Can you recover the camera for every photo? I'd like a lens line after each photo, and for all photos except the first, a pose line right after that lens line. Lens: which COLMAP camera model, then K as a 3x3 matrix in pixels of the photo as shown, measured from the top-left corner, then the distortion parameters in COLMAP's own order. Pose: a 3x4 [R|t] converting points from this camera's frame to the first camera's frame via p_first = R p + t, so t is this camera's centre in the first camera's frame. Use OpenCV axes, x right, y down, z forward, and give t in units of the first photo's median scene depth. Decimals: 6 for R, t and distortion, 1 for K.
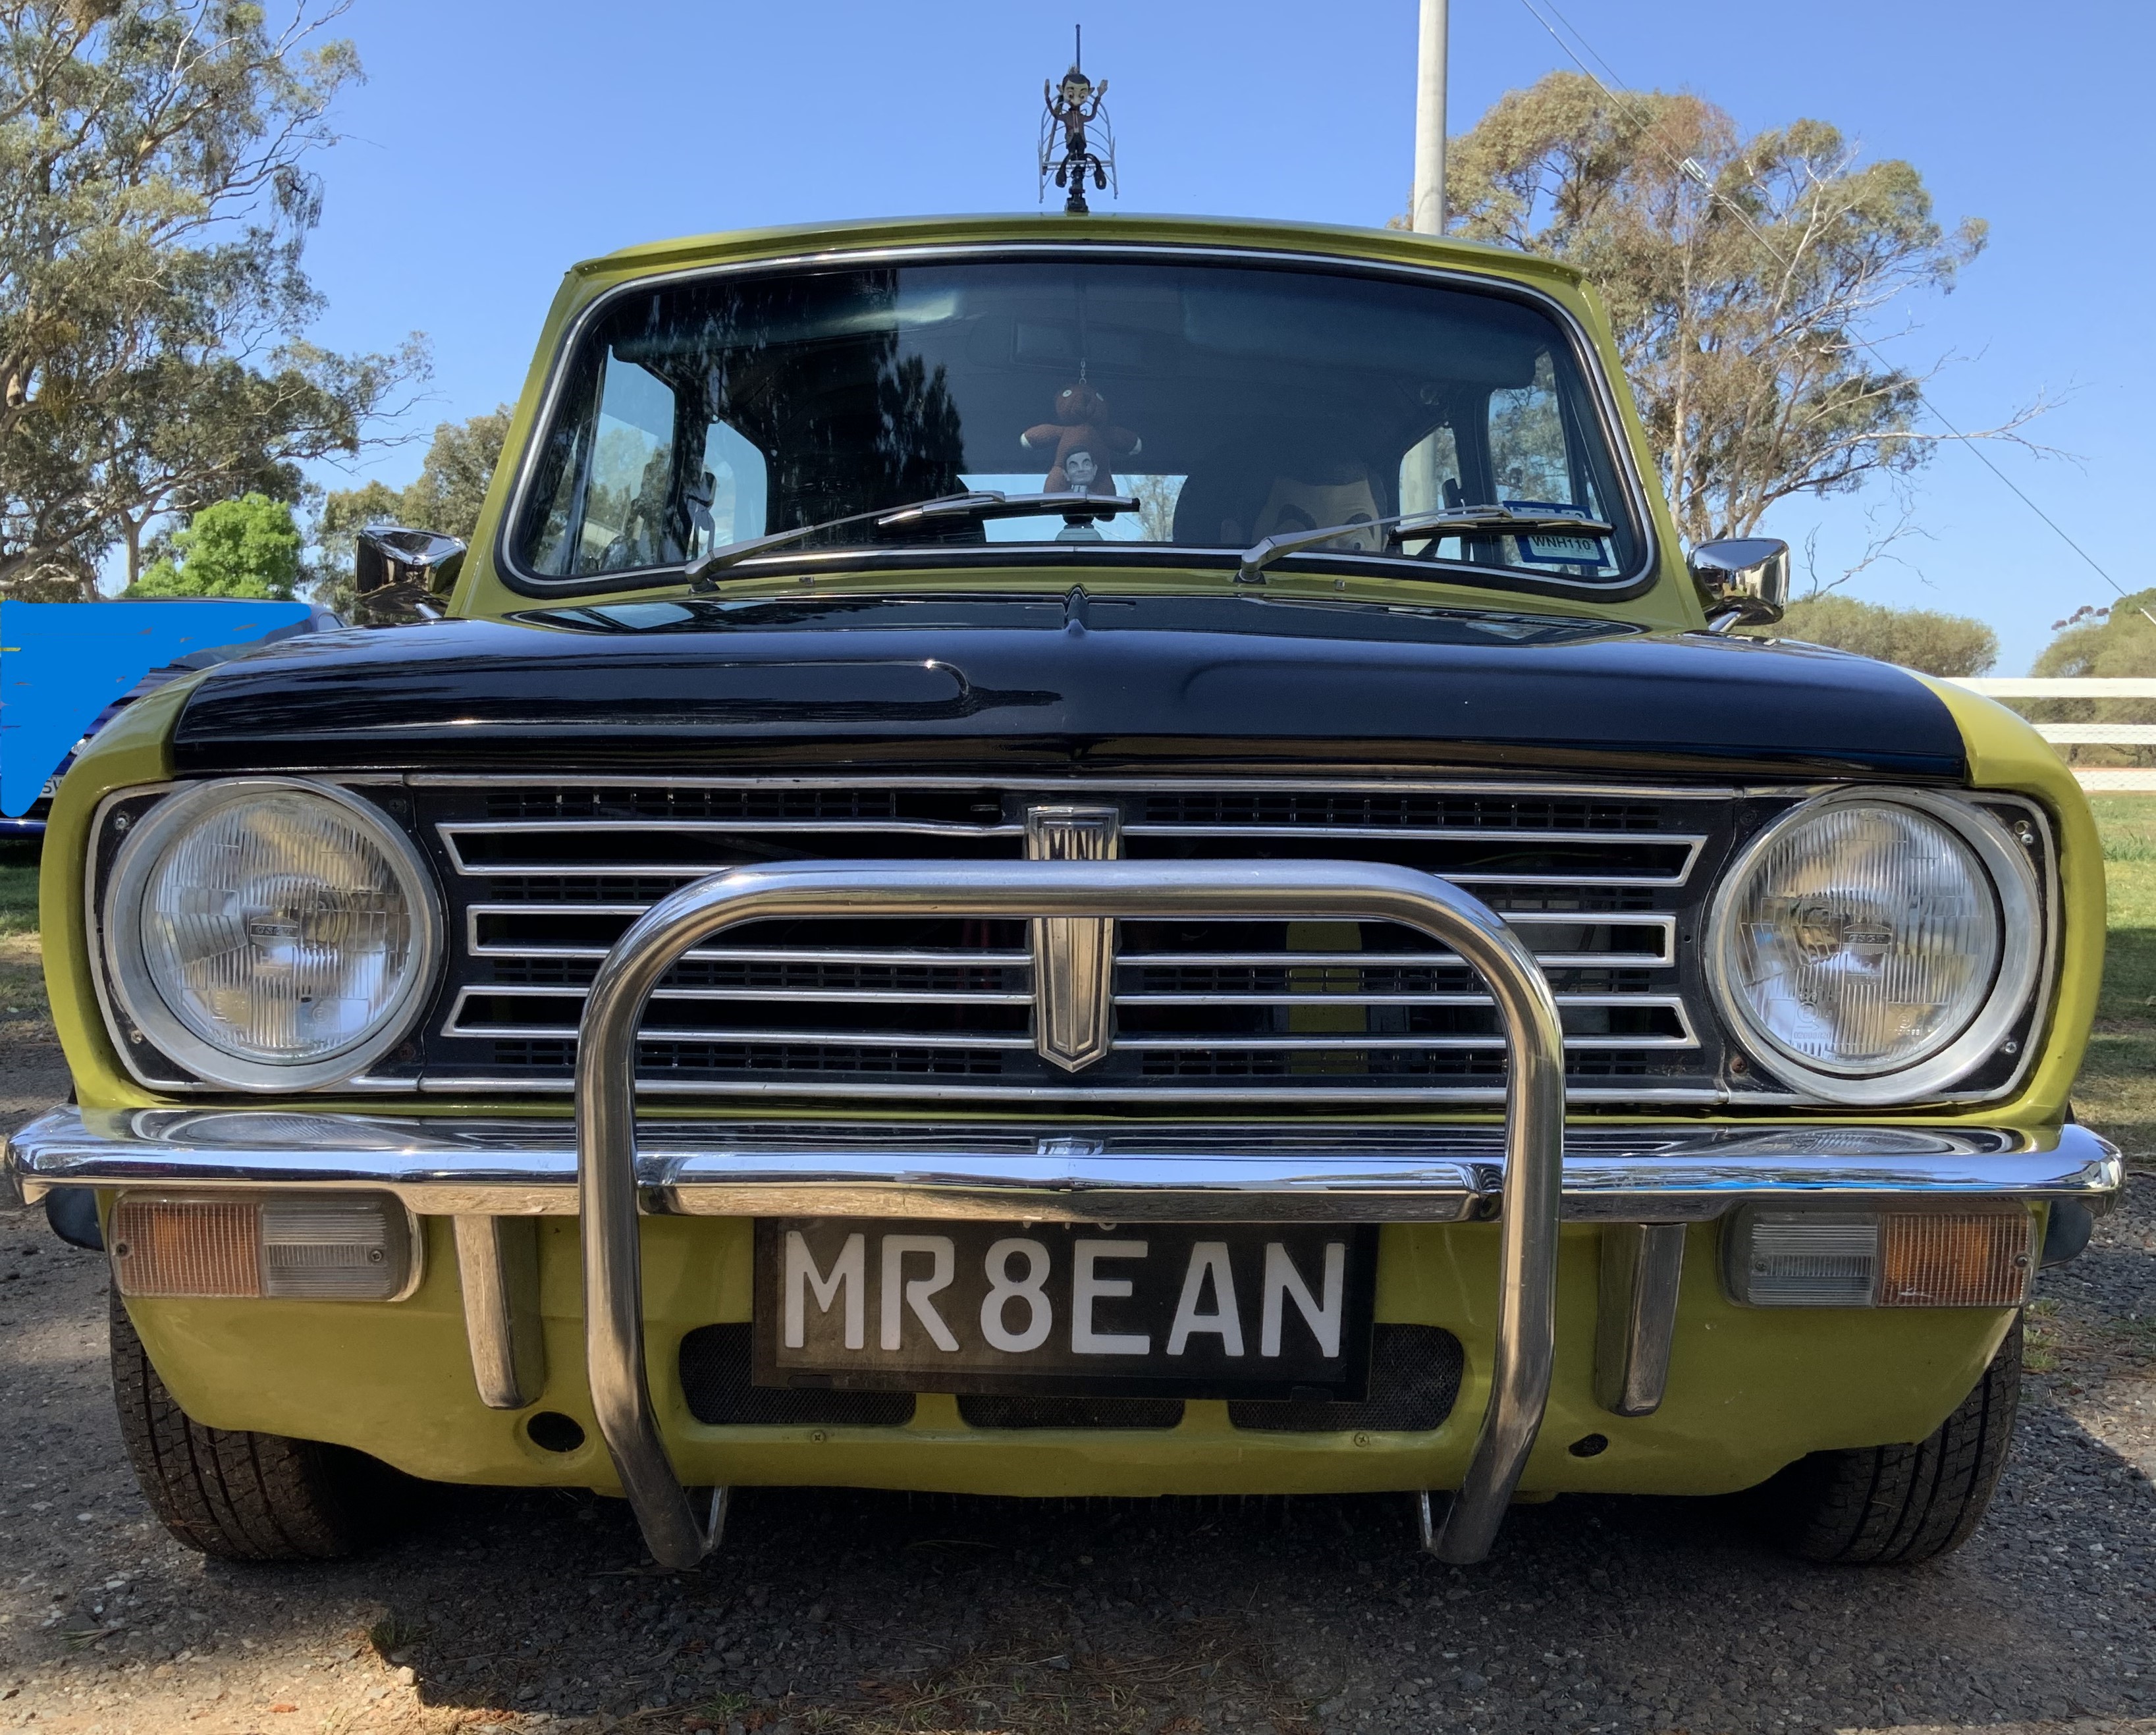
lens RADIAL K [[2062.0, 0, 1078.0], [0, 2062.0, 867.5], [0, 0, 1]] dist [0.123581, -0.216208]
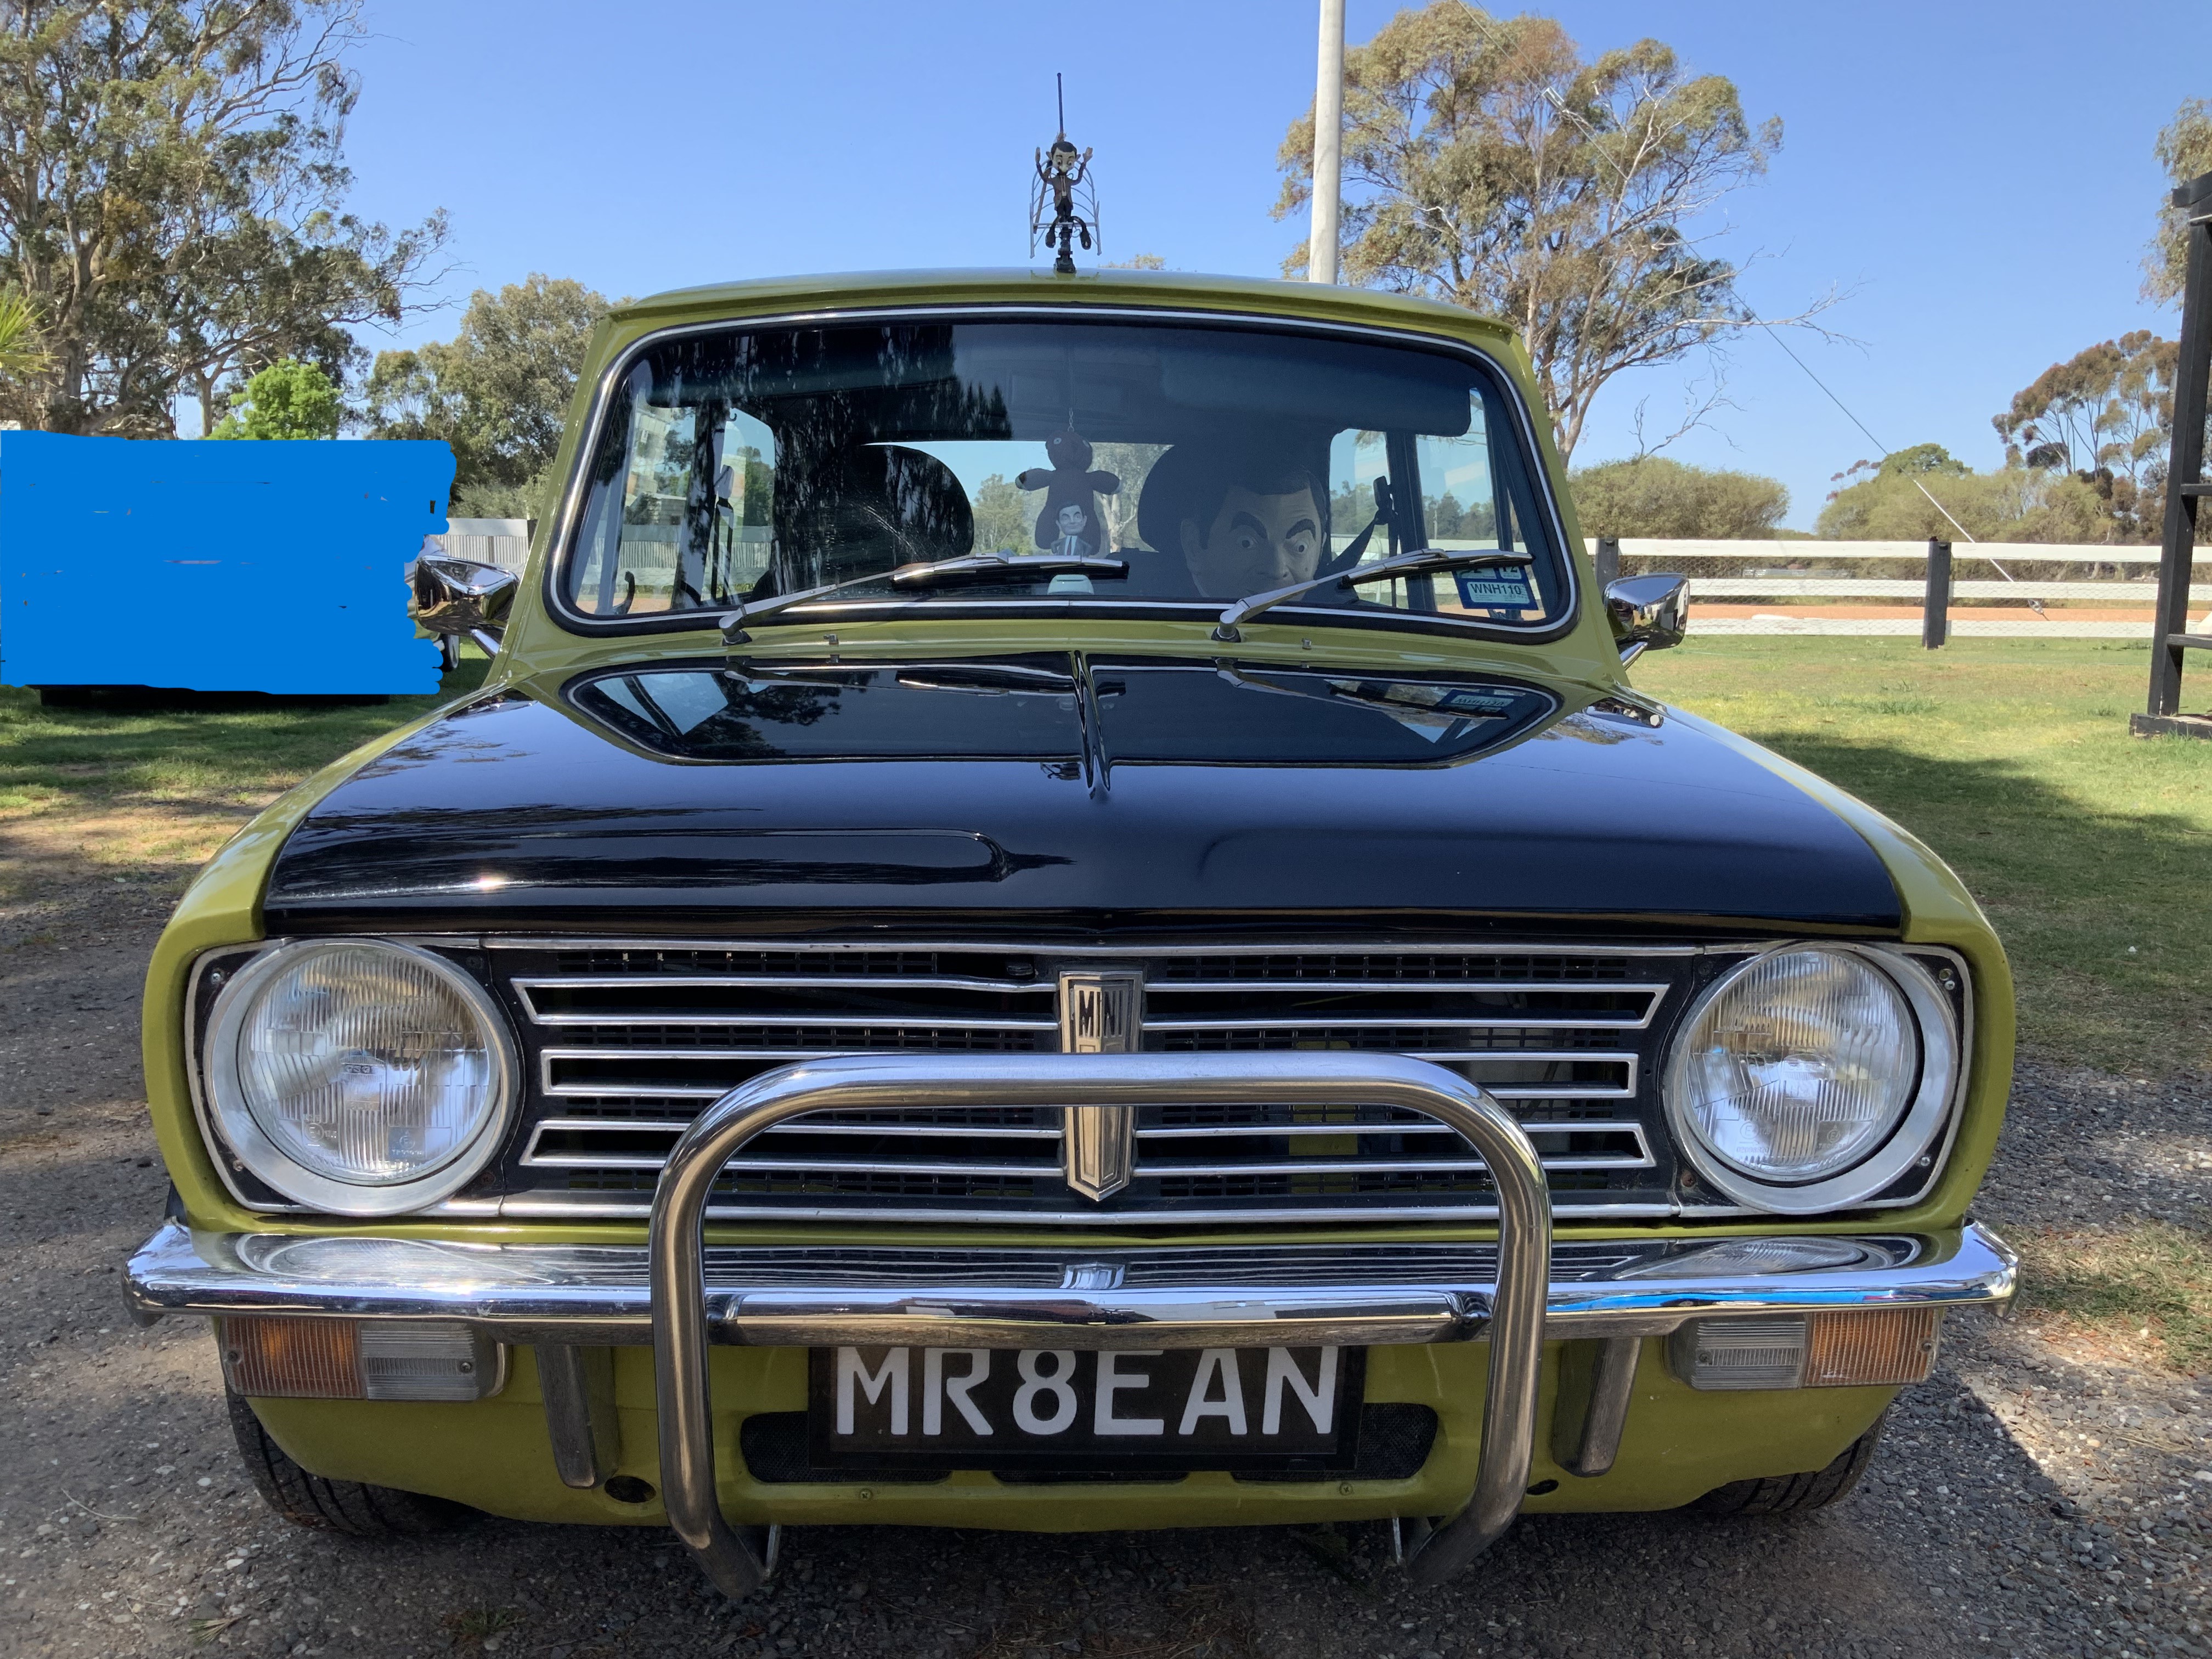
lens RADIAL K [[1729.3, 0, 1090.4], [0, 1729.3, 827.3], [0, 0, 1]] dist [0.084904, -0.125888]
pose [[0.999272, -0.001162, 0.038126, -0.039964], [-0.001965, 0.996642, 0.081862, -0.167239], [-0.038094, -0.081878, 0.995914, 0.088129]]
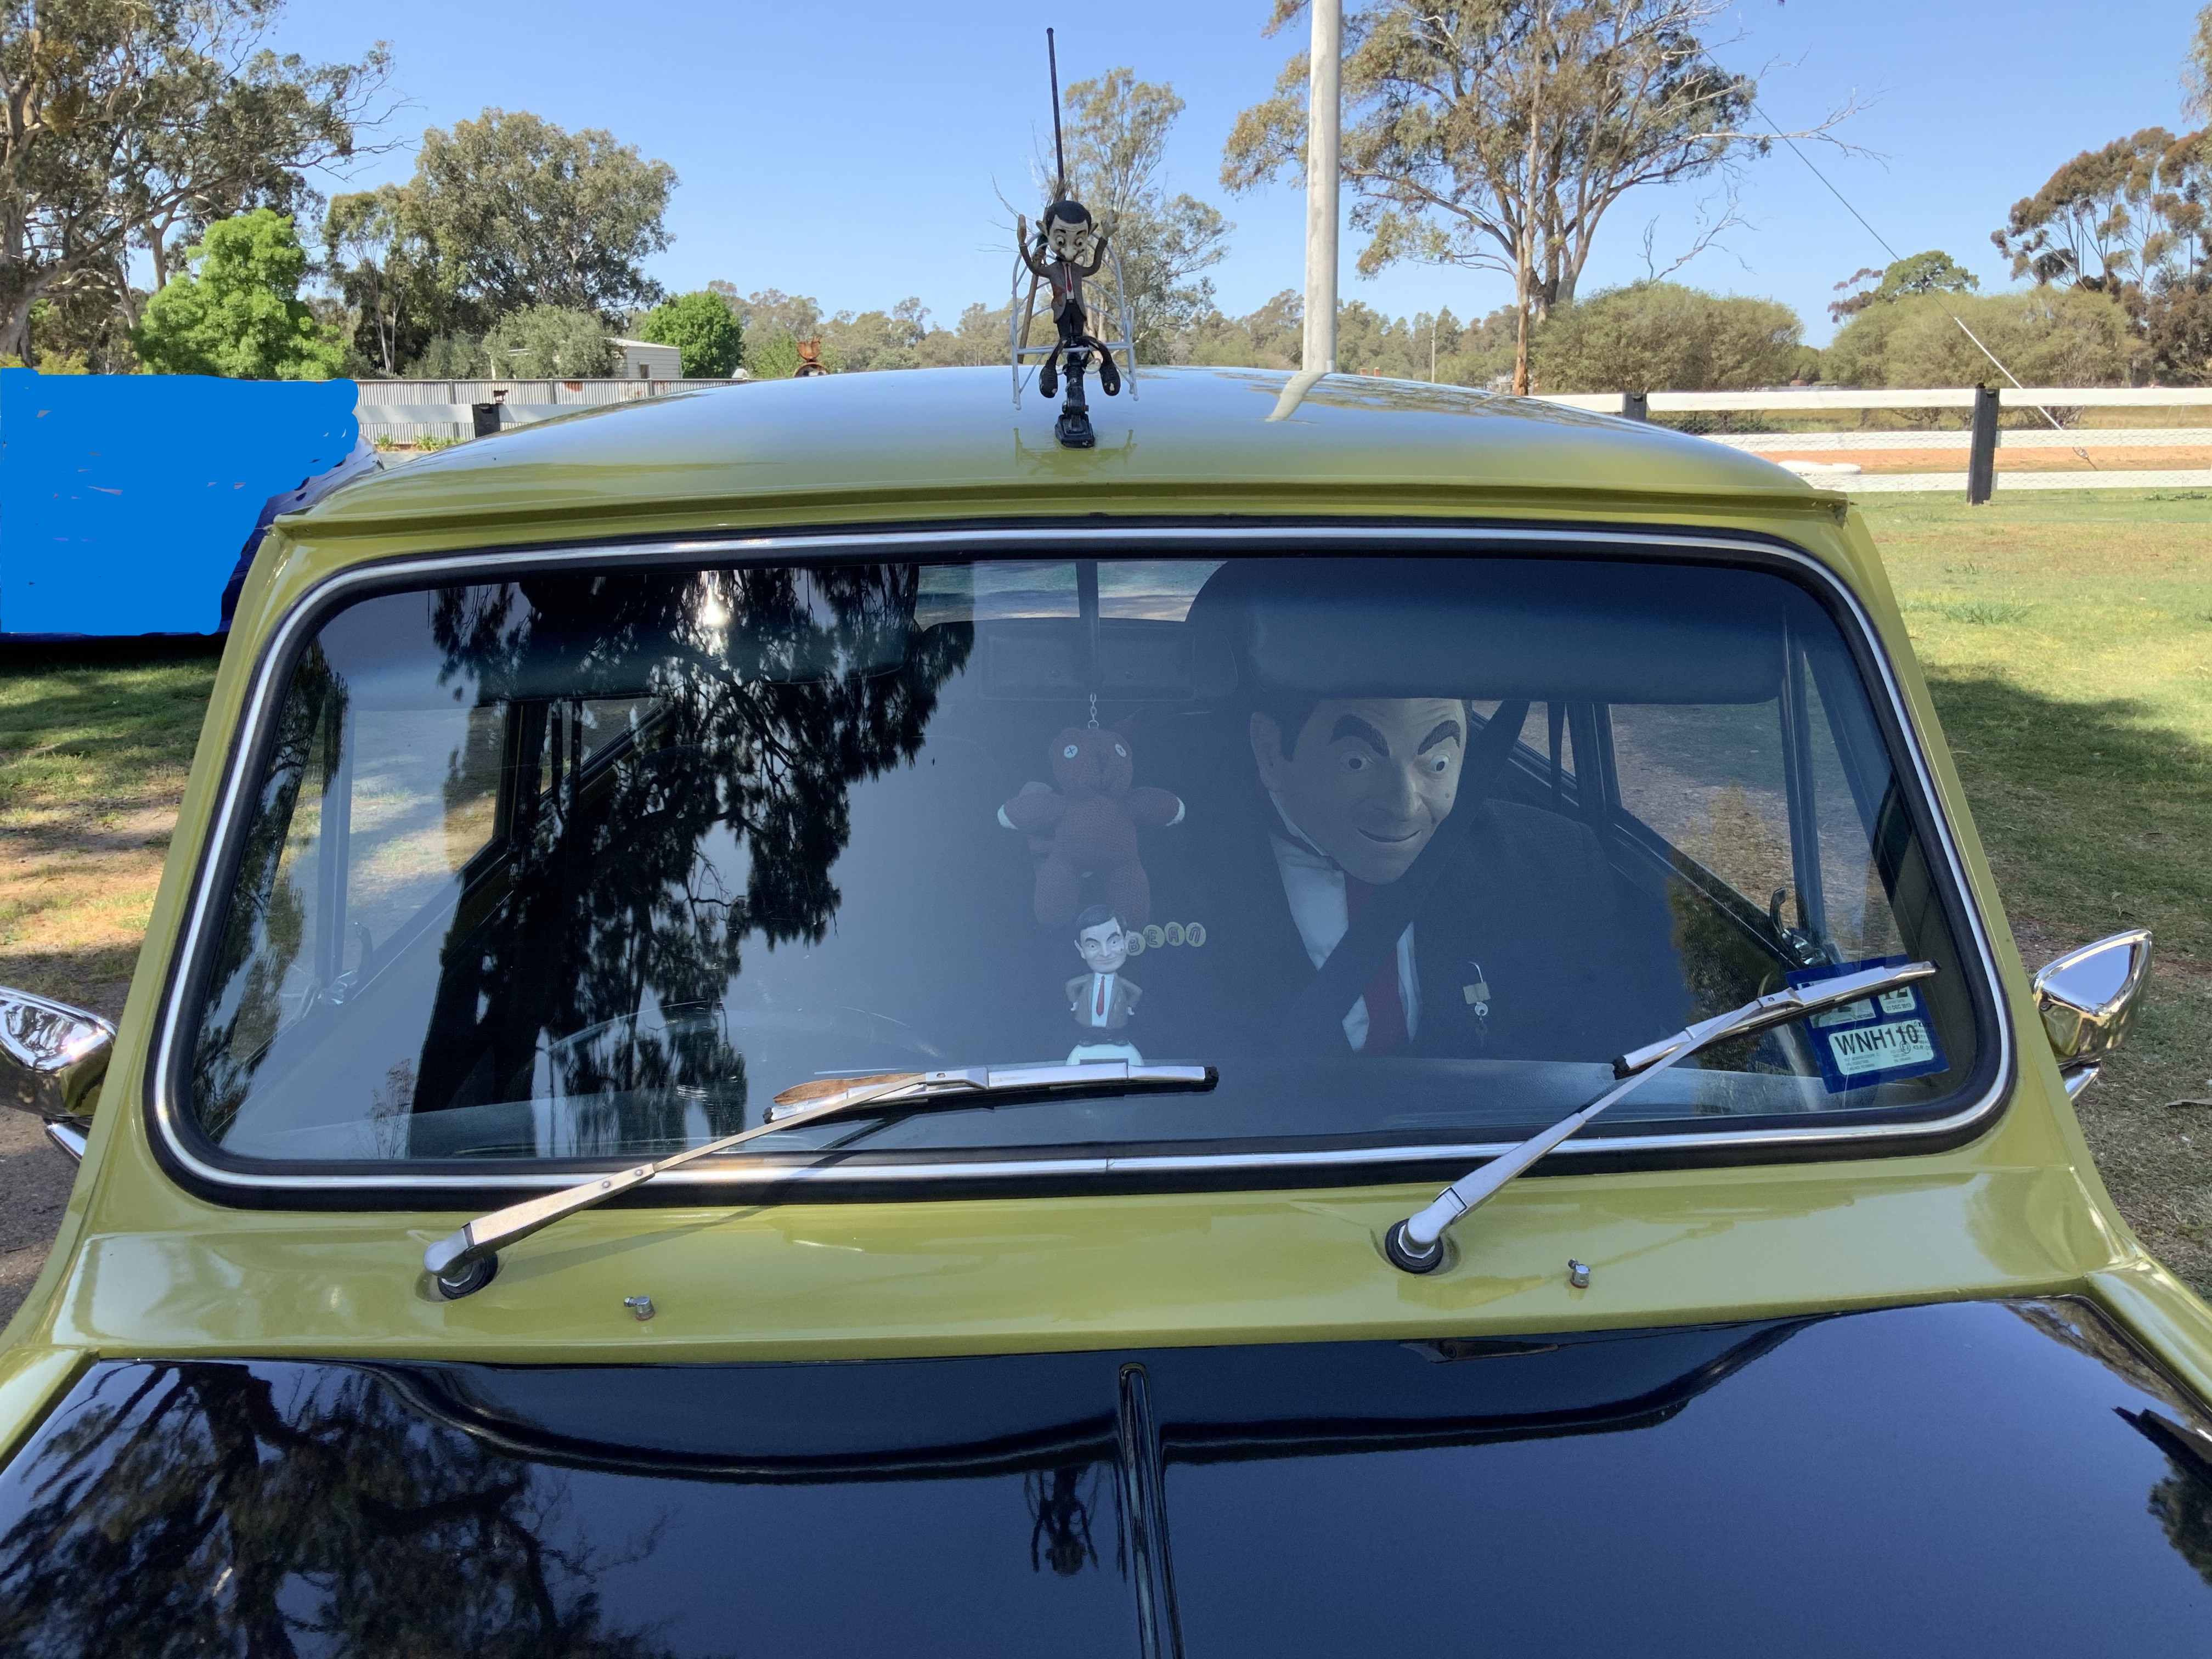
lens RADIAL K [[1729.3, 0, 1090.4], [0, 1729.3, 827.3], [0, 0, 1]] dist [0.084904, -0.125888]
pose [[0.998790, -0.029065, 0.039667, -0.035313], [0.021771, 0.984630, 0.173293, -0.510964], [-0.044094, -0.172219, 0.984071, 0.822178]]
